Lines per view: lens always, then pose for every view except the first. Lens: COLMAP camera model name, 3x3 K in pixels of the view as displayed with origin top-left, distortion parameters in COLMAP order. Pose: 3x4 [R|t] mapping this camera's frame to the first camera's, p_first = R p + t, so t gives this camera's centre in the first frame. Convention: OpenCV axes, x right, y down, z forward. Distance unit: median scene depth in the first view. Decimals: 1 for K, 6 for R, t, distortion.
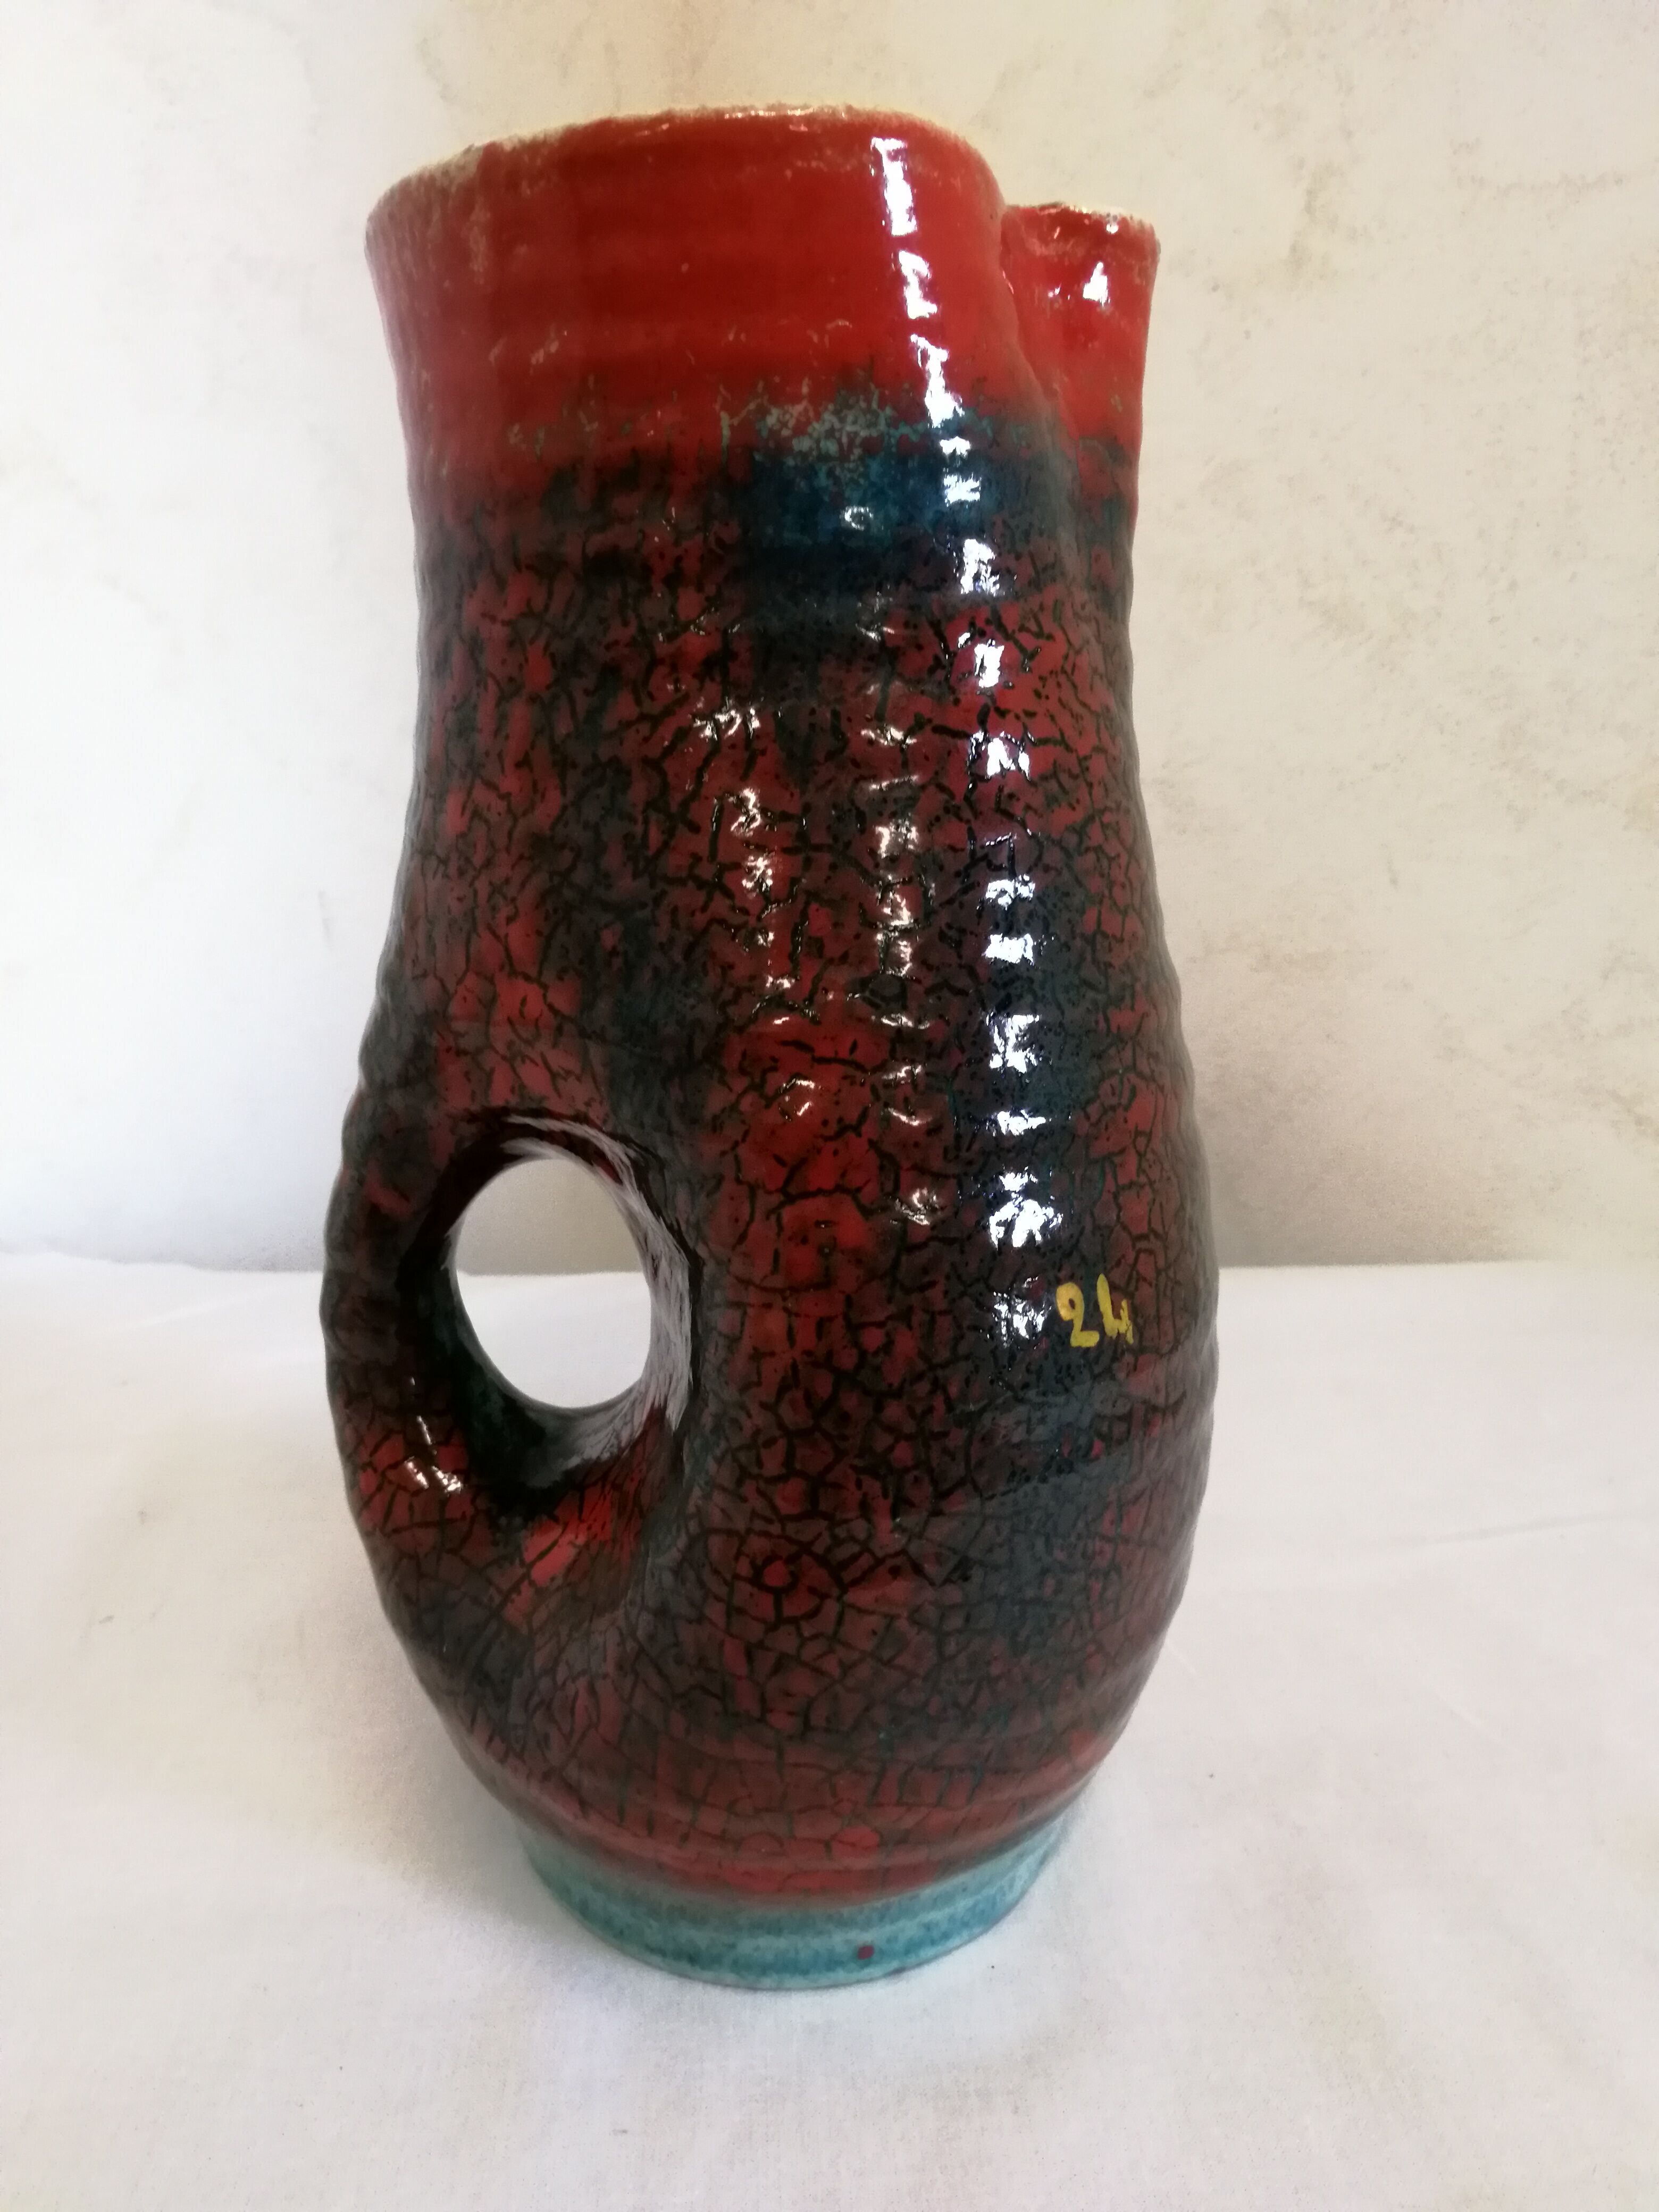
lens RADIAL K [[1607.8, 0, 837.2], [0, 1607.8, 1103.9], [0, 0, 1]] dist [0.049443, -0.030417]
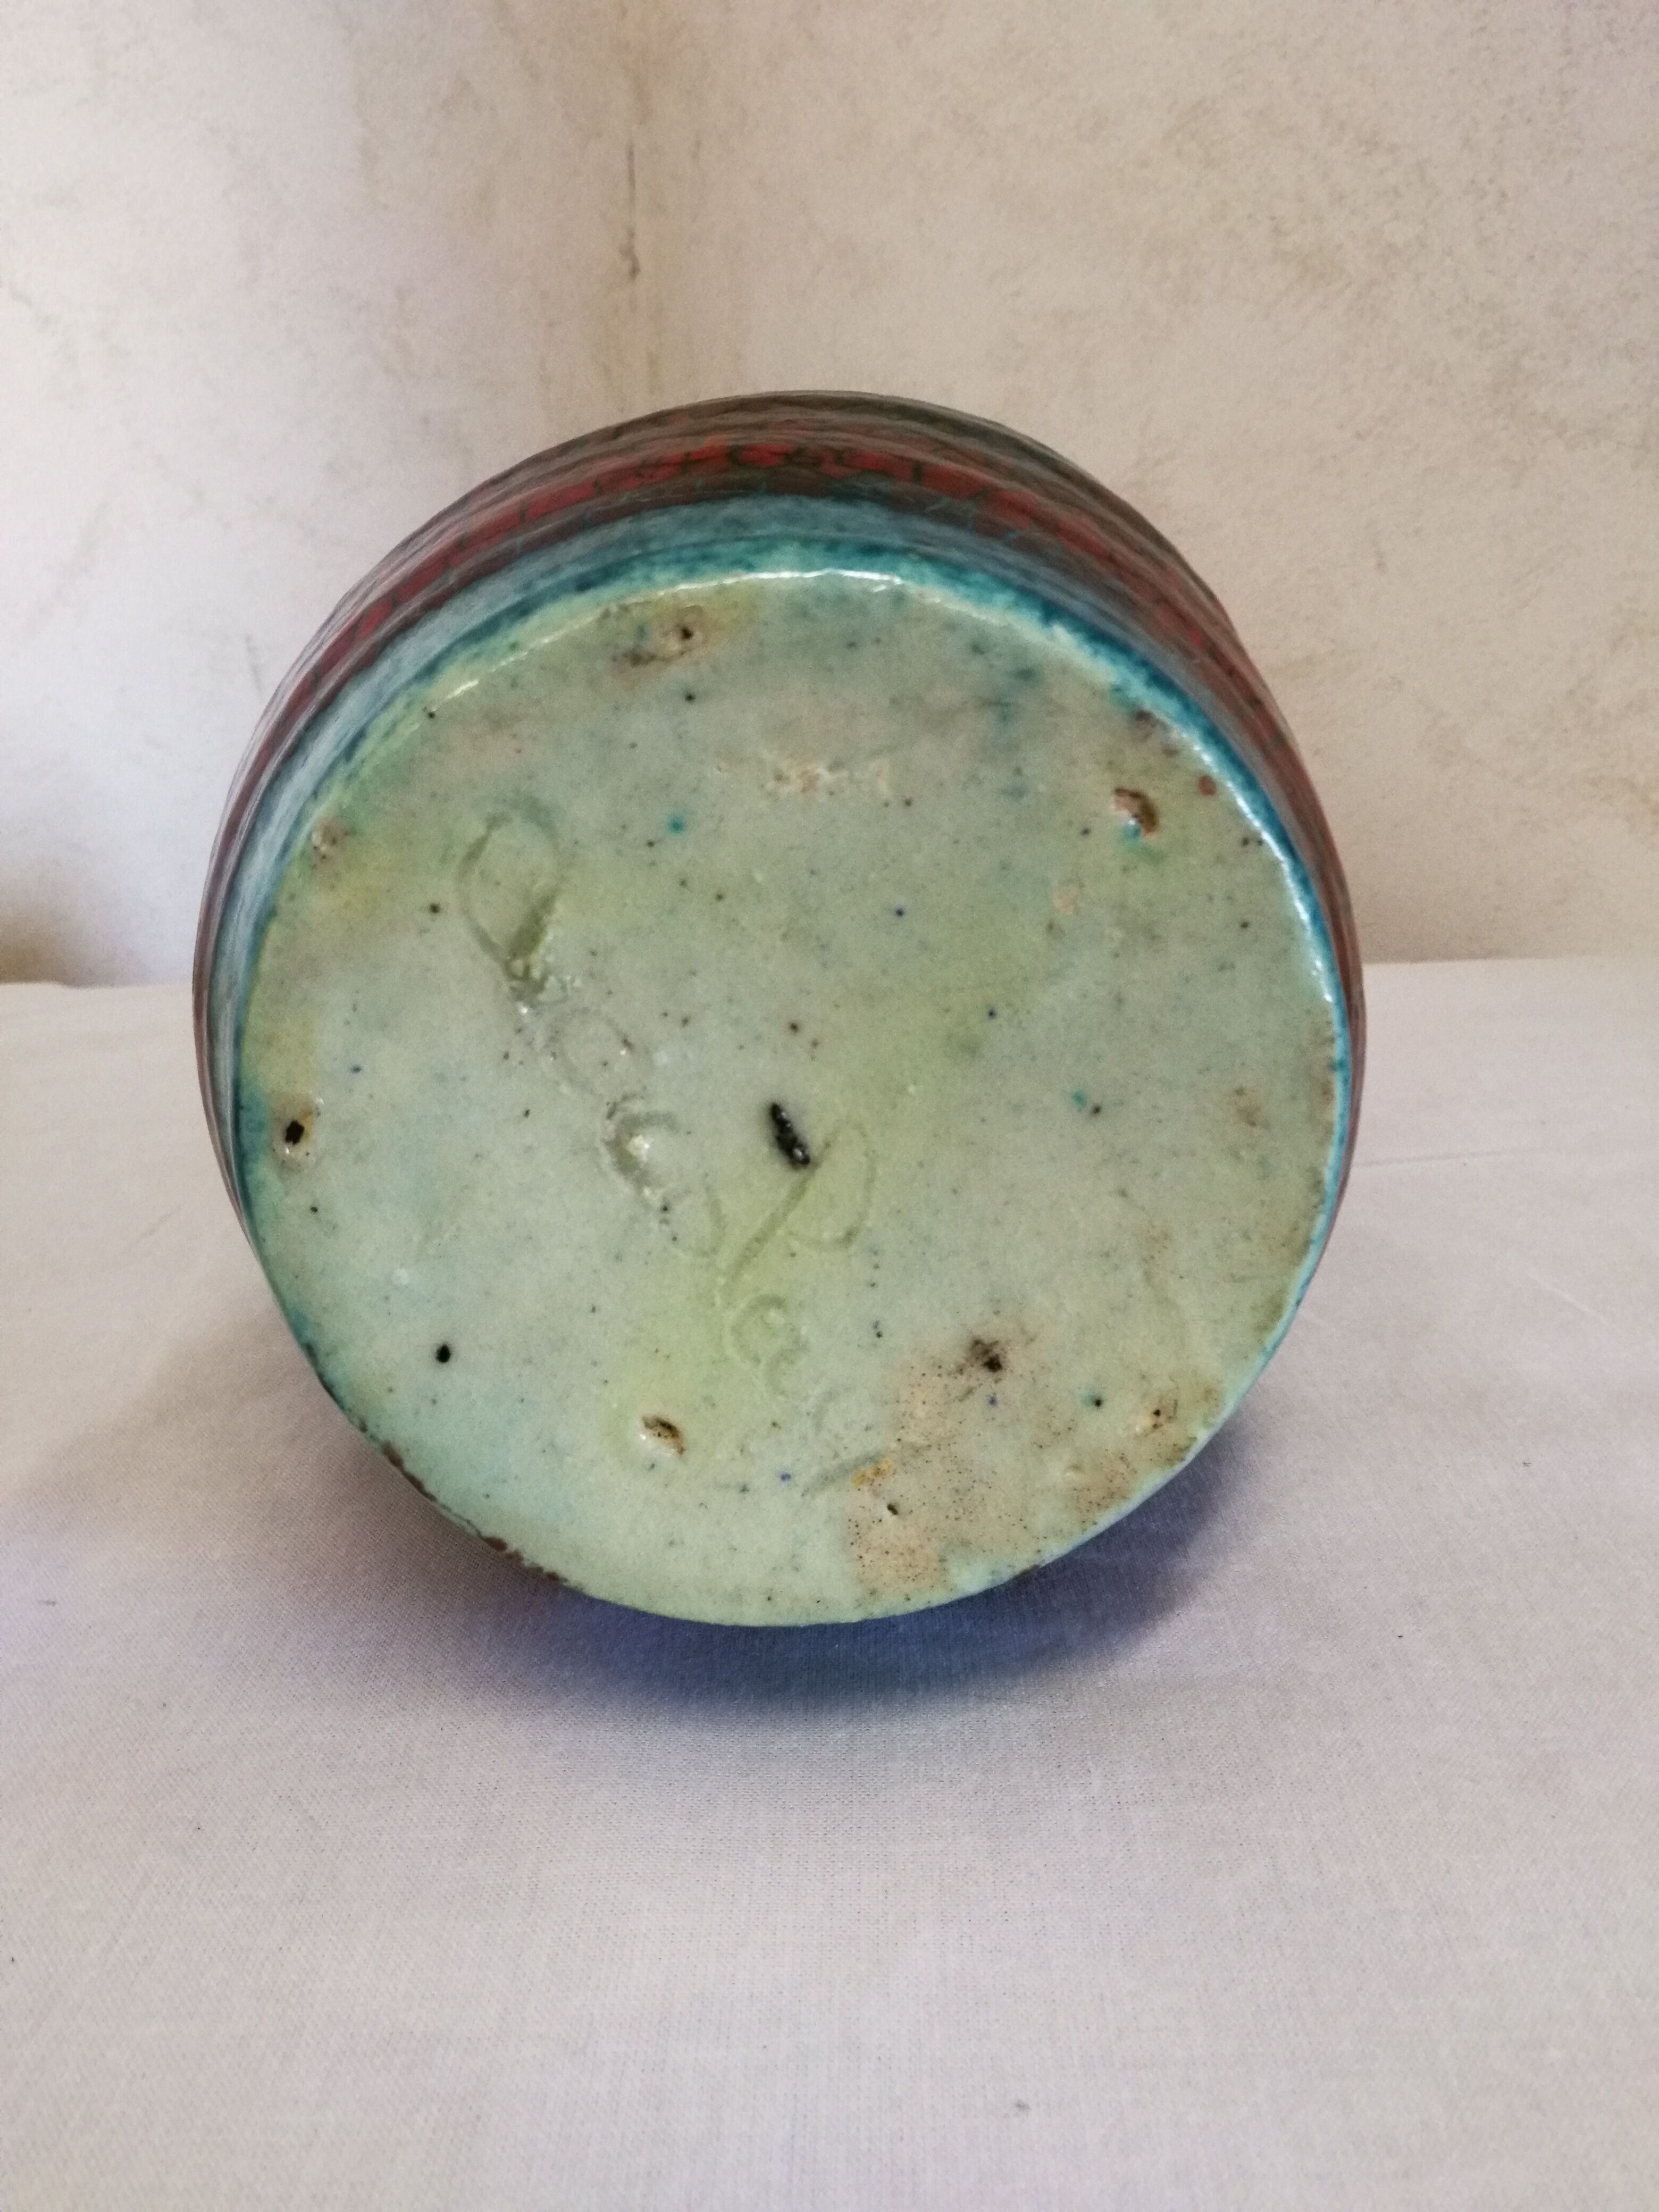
lens RADIAL K [[1607.8, 0, 839.2], [0, 1607.8, 1104.2], [0, 0, 1]] dist [0.049443, -0.030417]
pose [[0.995675, -0.013206, -0.091960, 0.339508], [0.015439, 0.999602, 0.023606, 0.370432], [0.091611, -0.024924, 0.995483, 0.190678]]
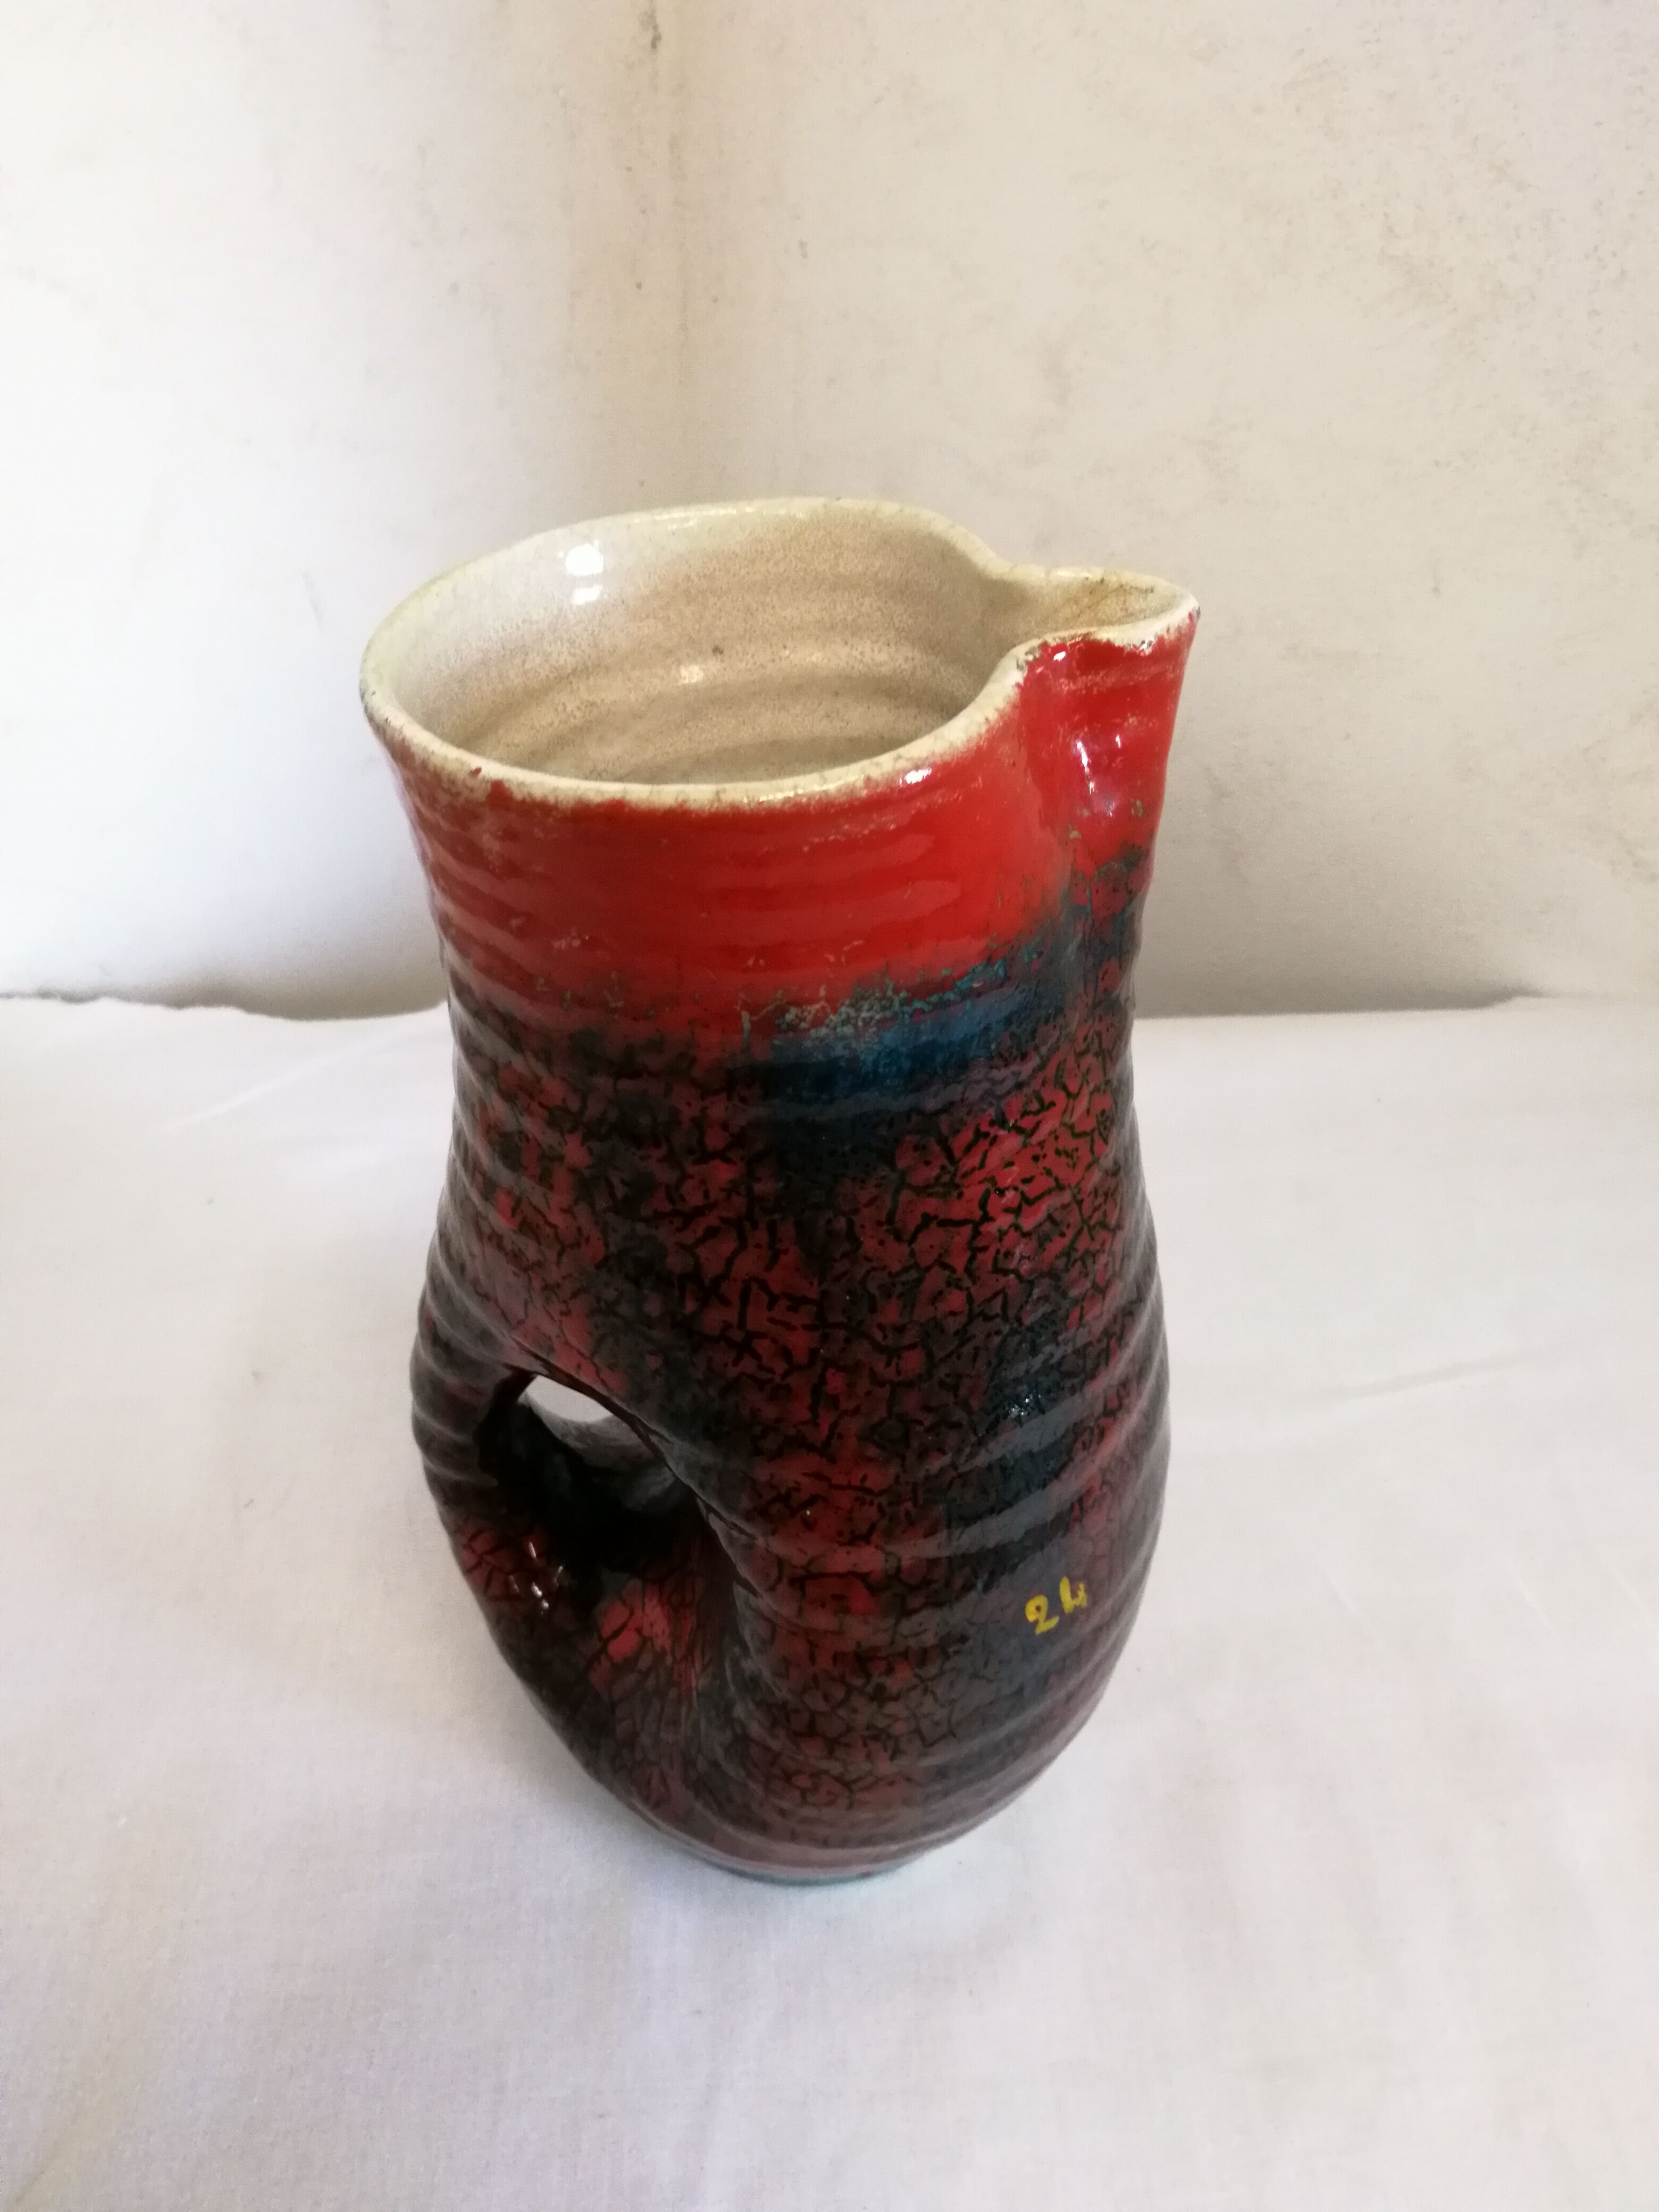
lens RADIAL K [[1607.8, 0, 828.0], [0, 1607.8, 1091.8], [0, 0, 1]] dist [0.049443, -0.030417]
pose [[0.999955, 0.003184, -0.008898, -0.006247], [0.000867, 0.906664, 0.421853, -0.747014], [0.009411, -0.421842, 0.906621, 0.035076]]
